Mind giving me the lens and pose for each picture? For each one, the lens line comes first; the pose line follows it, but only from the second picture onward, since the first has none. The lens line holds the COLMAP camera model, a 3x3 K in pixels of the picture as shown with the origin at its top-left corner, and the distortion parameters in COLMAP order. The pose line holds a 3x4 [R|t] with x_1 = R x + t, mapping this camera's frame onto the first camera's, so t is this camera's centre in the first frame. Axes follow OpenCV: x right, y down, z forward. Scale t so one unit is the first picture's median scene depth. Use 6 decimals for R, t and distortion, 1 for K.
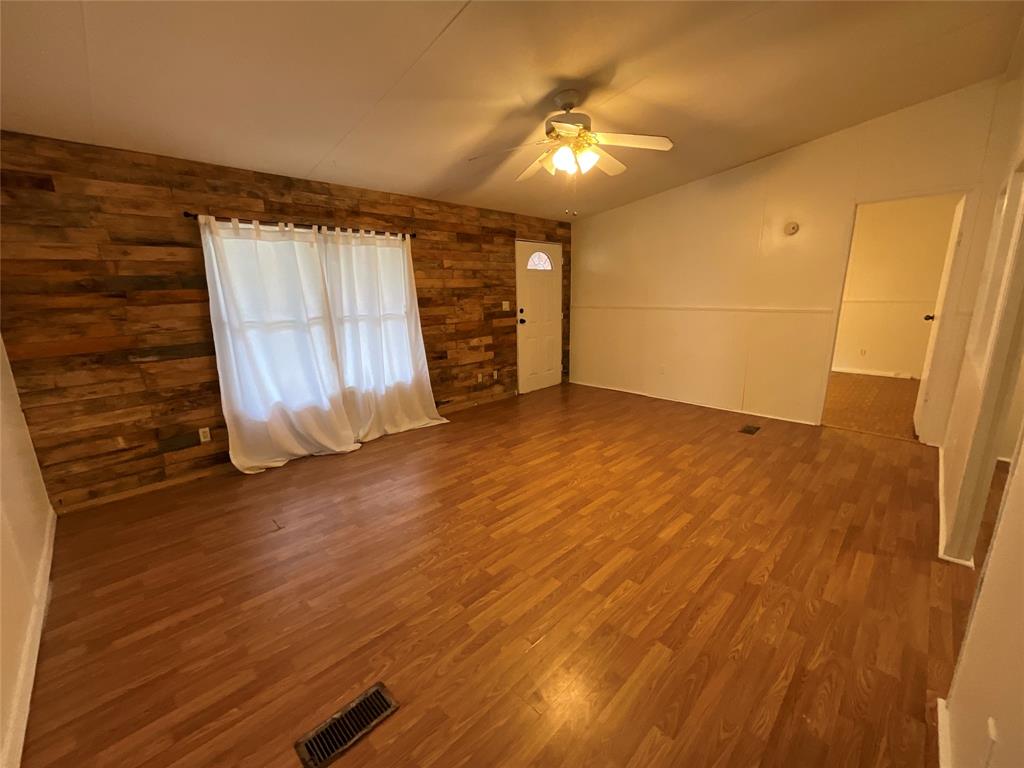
lens RADIAL K [[410.7, 0, 512.7], [0, 410.7, 382.8], [0, 0, 1]] dist [-0.017151, -0.000072]
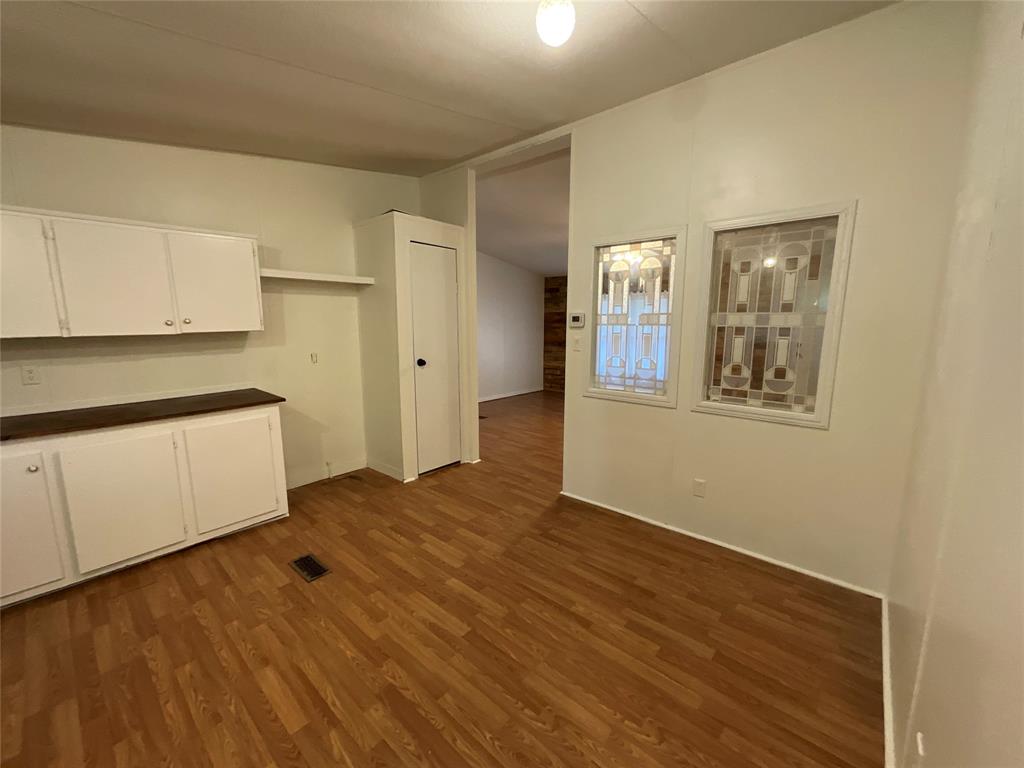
lens RADIAL K [[410.7, 0, 512.0], [0, 410.7, 385.0], [0, 0, 1]] dist [-0.017151, -0.000072]
pose [[0.070371, 0.172963, -0.982411, 2.173948], [-0.219771, 0.963342, 0.153863, -0.165591], [0.973010, 0.205078, 0.105804, 0.398956]]
